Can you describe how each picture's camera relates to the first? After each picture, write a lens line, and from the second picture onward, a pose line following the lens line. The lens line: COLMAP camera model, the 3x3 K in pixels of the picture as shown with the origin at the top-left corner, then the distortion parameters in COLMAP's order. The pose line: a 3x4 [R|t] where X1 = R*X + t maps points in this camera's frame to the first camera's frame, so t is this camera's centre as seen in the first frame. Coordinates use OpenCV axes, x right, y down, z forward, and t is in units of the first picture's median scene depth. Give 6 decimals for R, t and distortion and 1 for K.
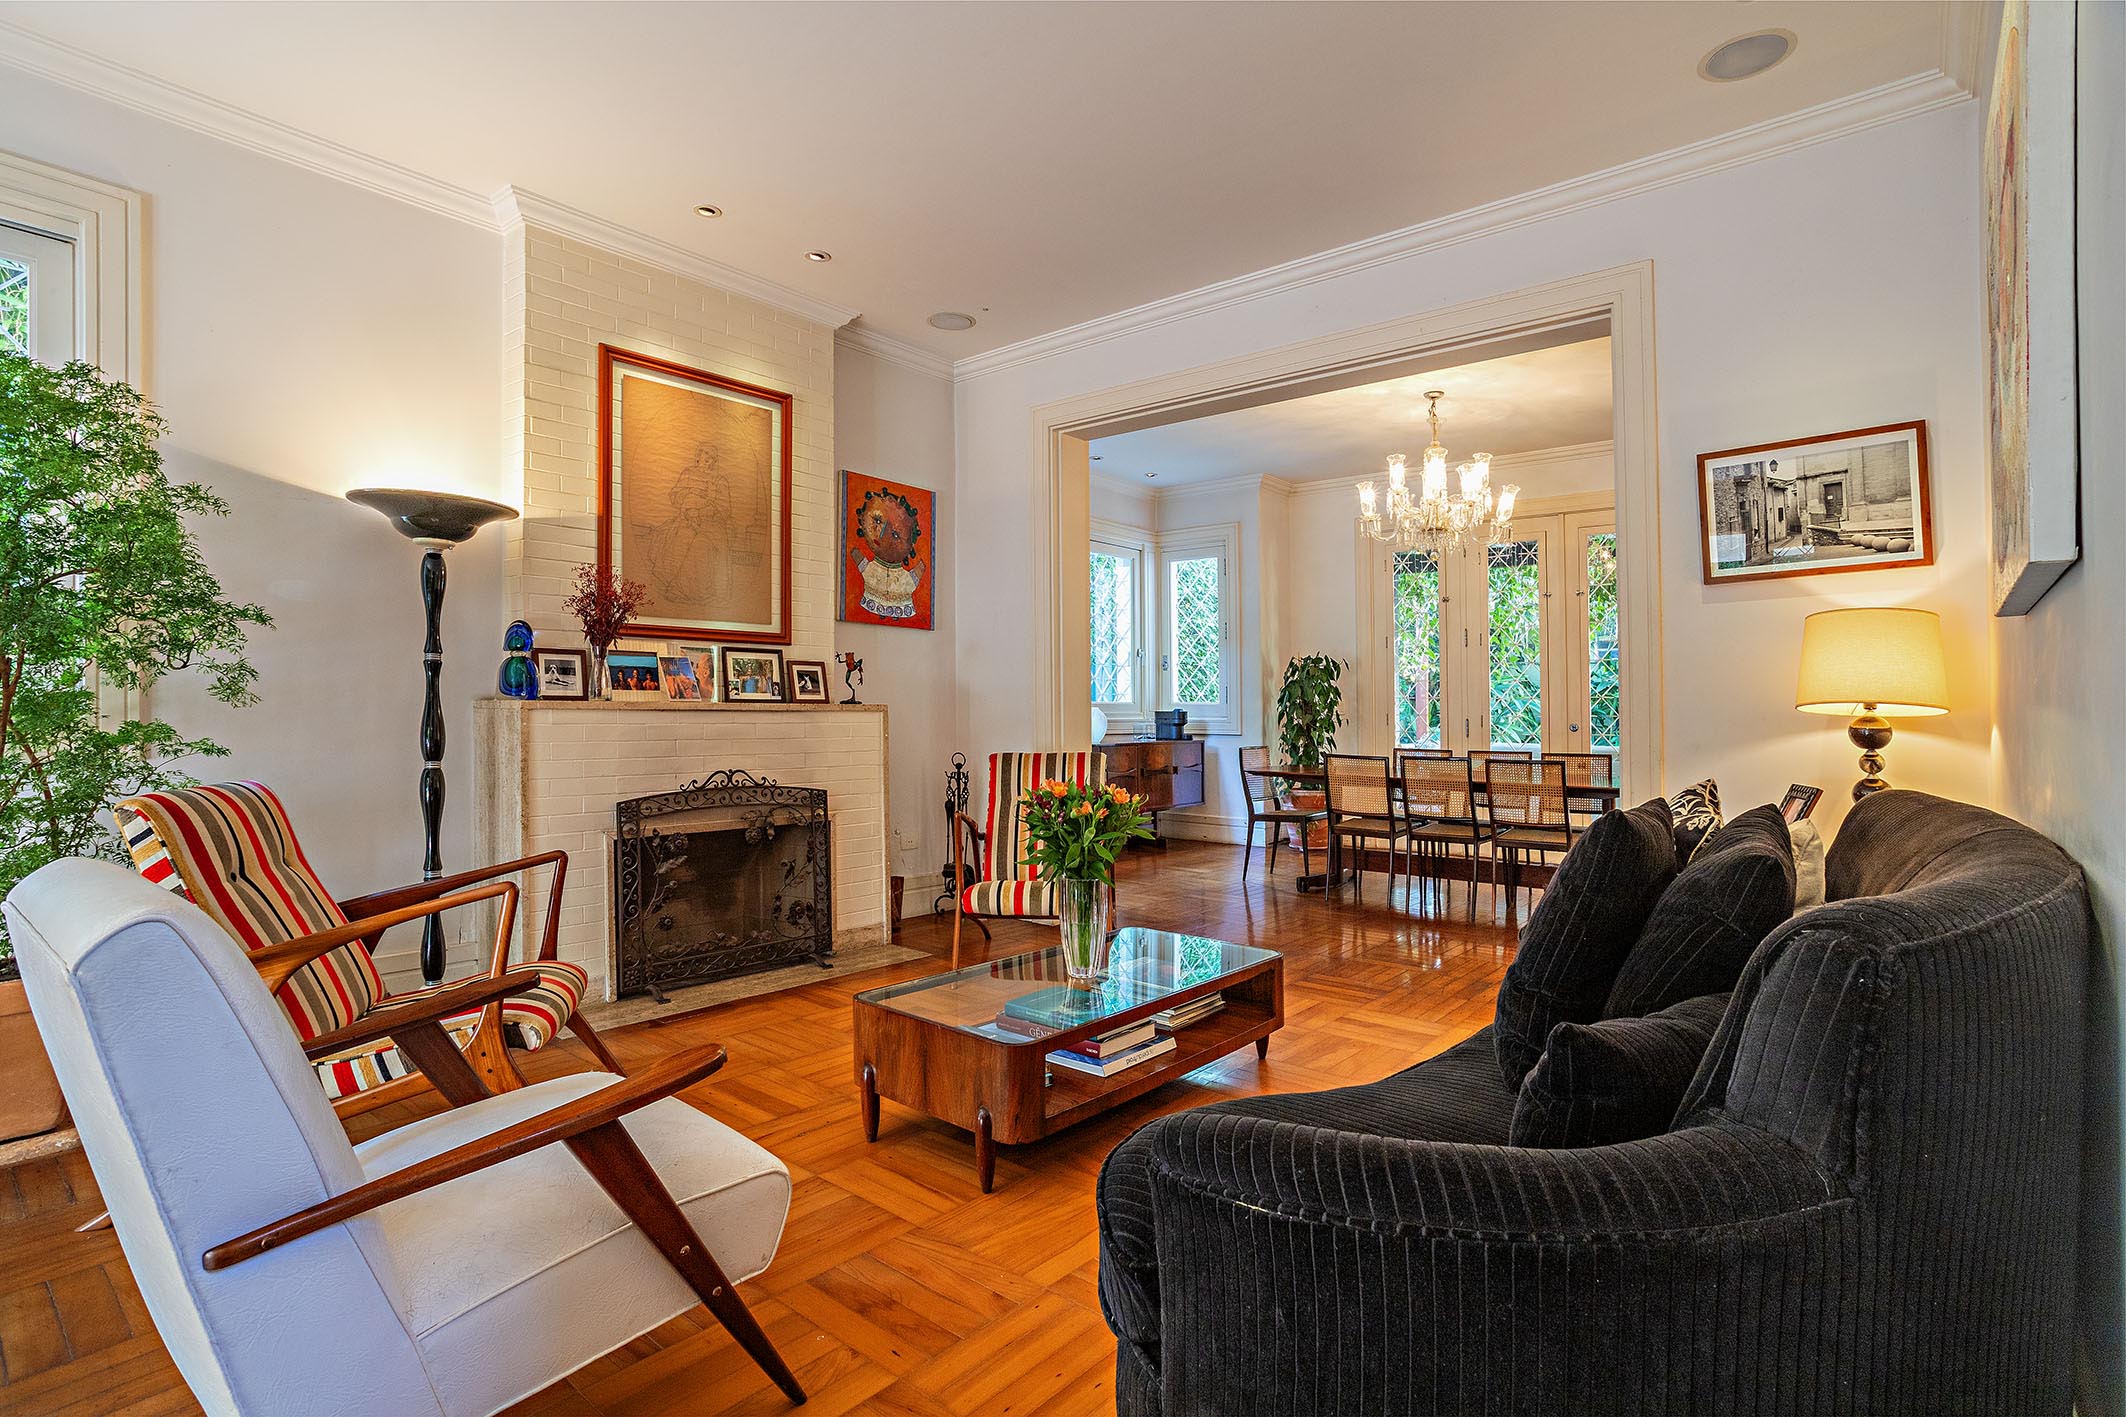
lens RADIAL K [[1036.0, 0, 1075.6], [0, 1036.0, 702.8], [0, 0, 1]] dist [-0.053460, 0.031428]
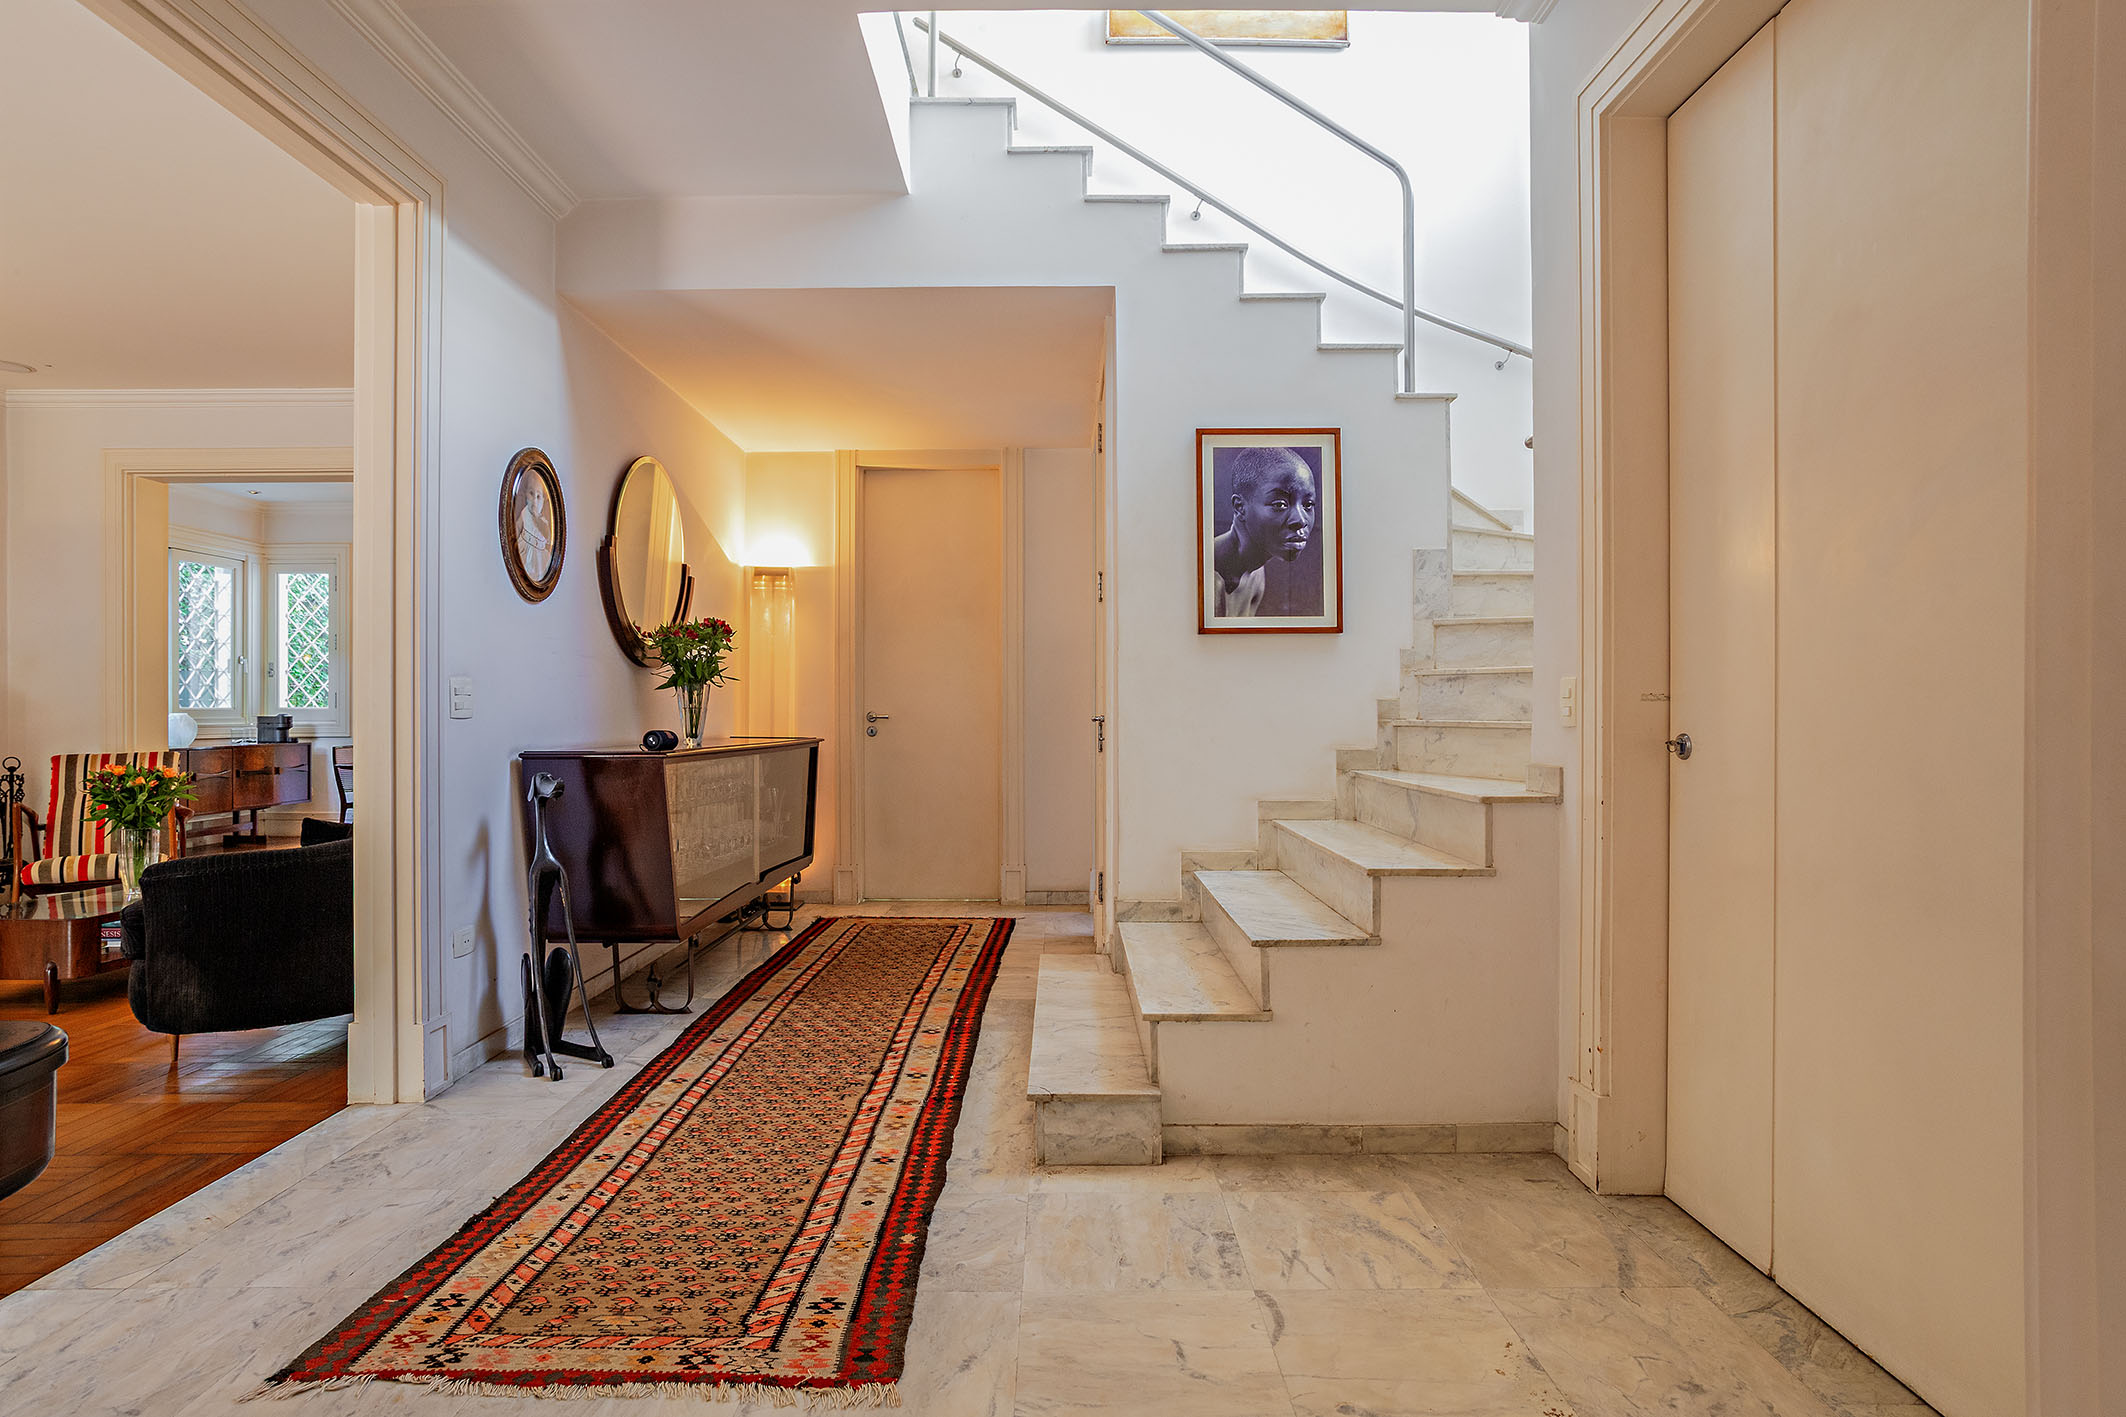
lens RADIAL K [[1113.2, 0, 1054.5], [0, 1113.2, 690.3], [0, 0, 1]] dist [-0.053852, 0.031117]
pose [[0.784277, 0.006236, 0.620380, 0.042421], [0.001318, 0.999930, -0.011717, -0.007356], [-0.620410, 0.010007, 0.784214, -0.660929]]
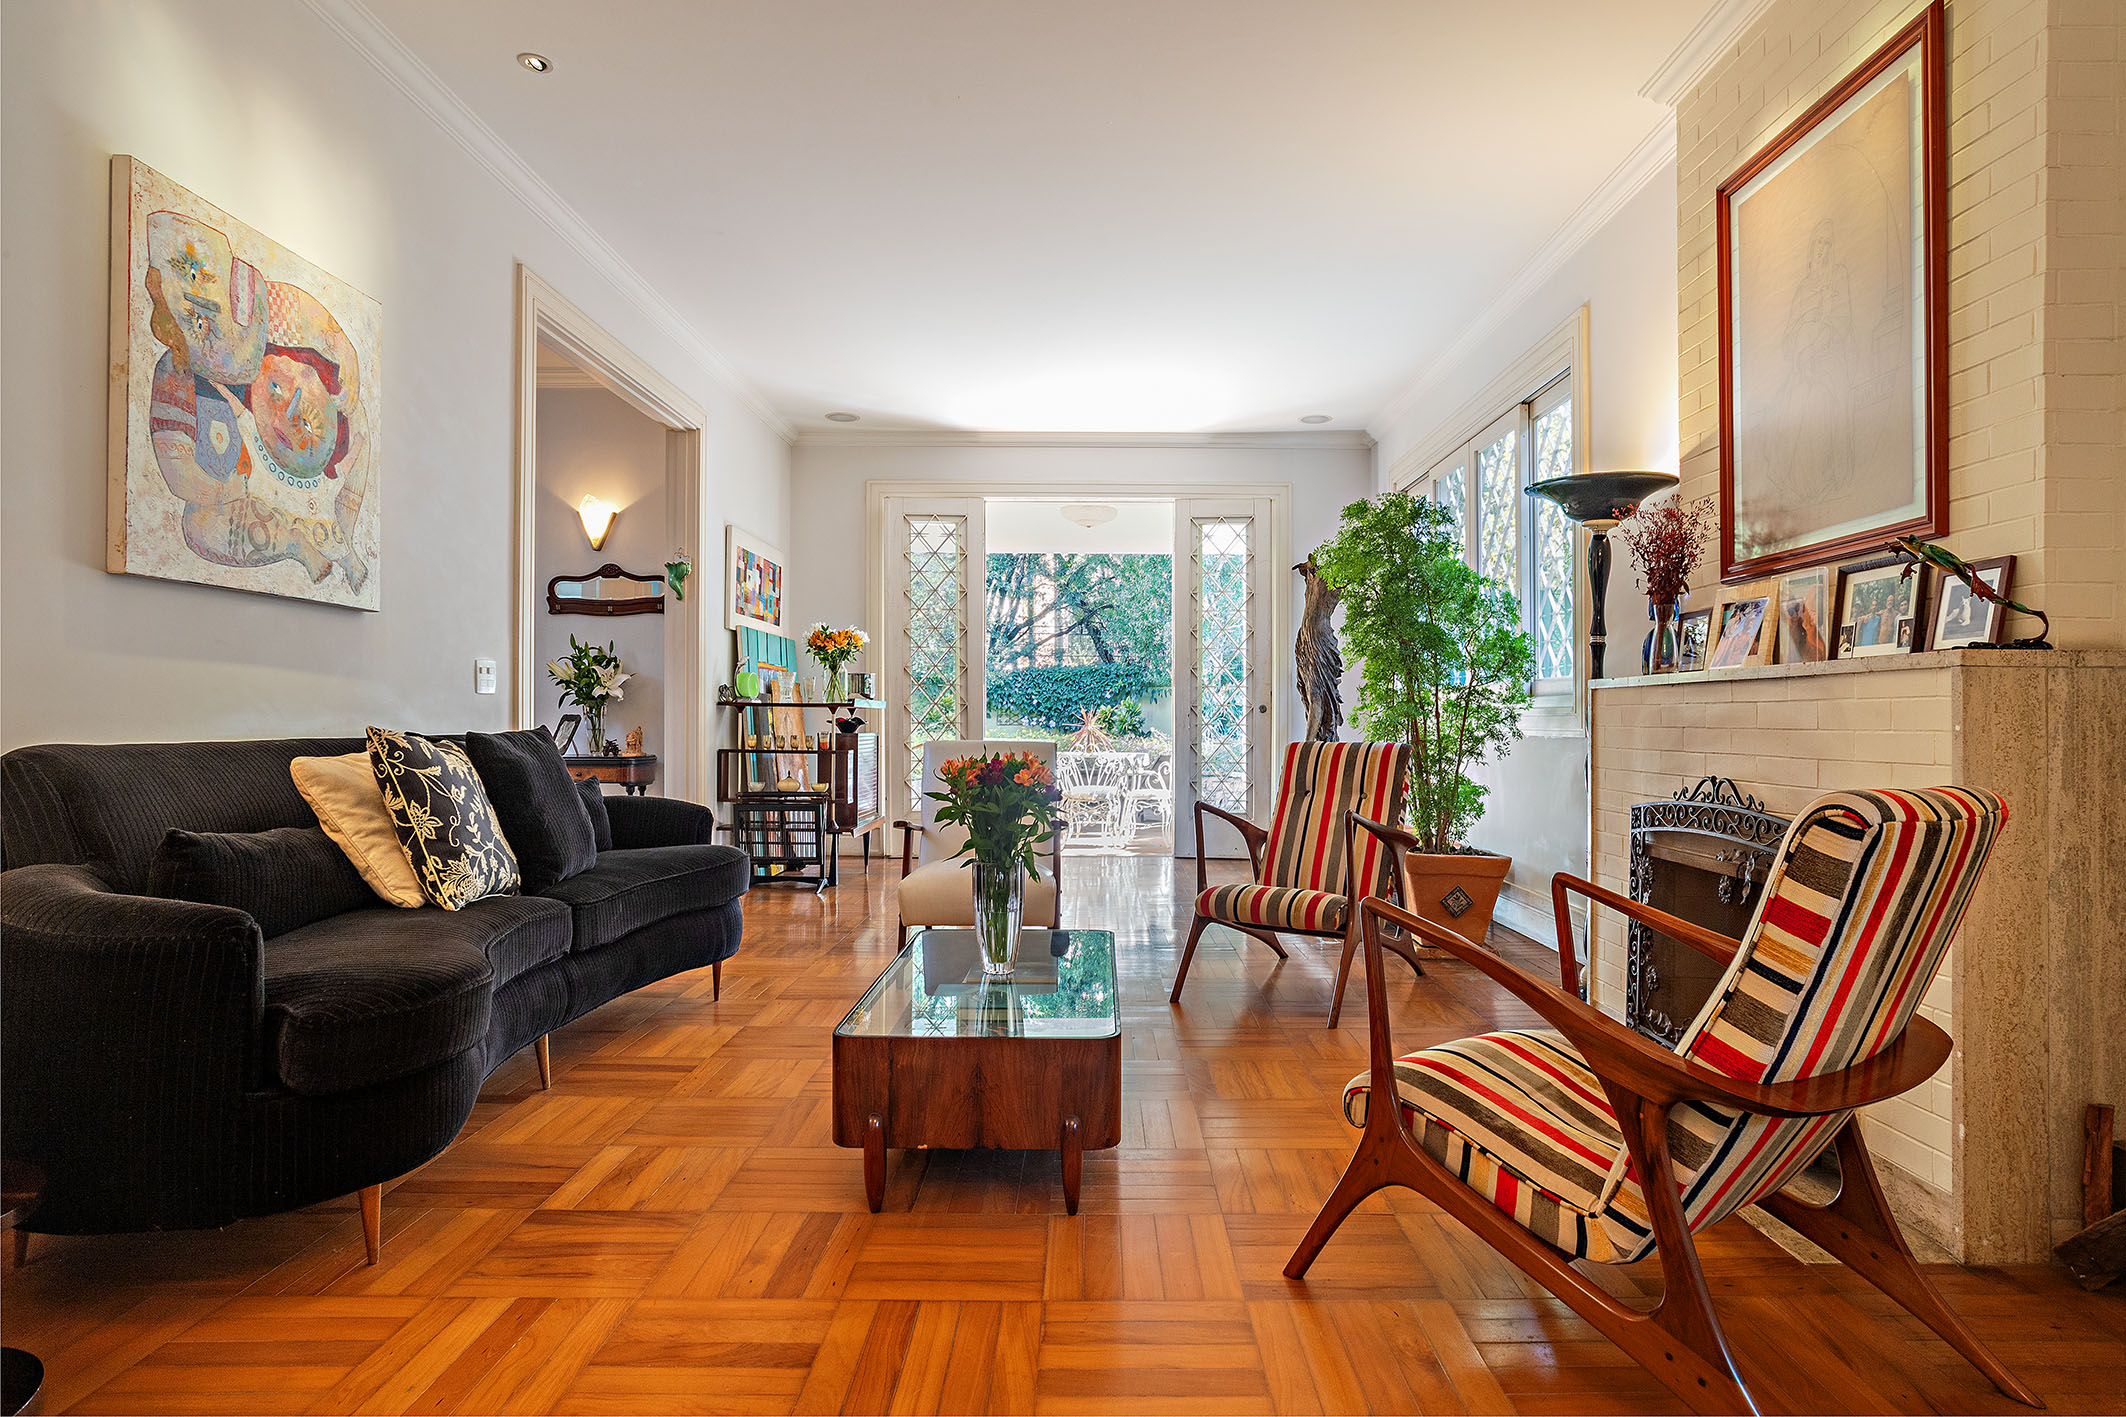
lens RADIAL K [[1187.3, 0, 1048.9], [0, 1187.3, 711.7], [0, 0, 1]] dist [-0.072570, 0.041358]
pose [[-0.790918, -0.008461, -0.611864, 0.369067], [0.001900, 0.999866, -0.016283, 0.032477], [0.611919, -0.014041, -0.790796, 1.181083]]
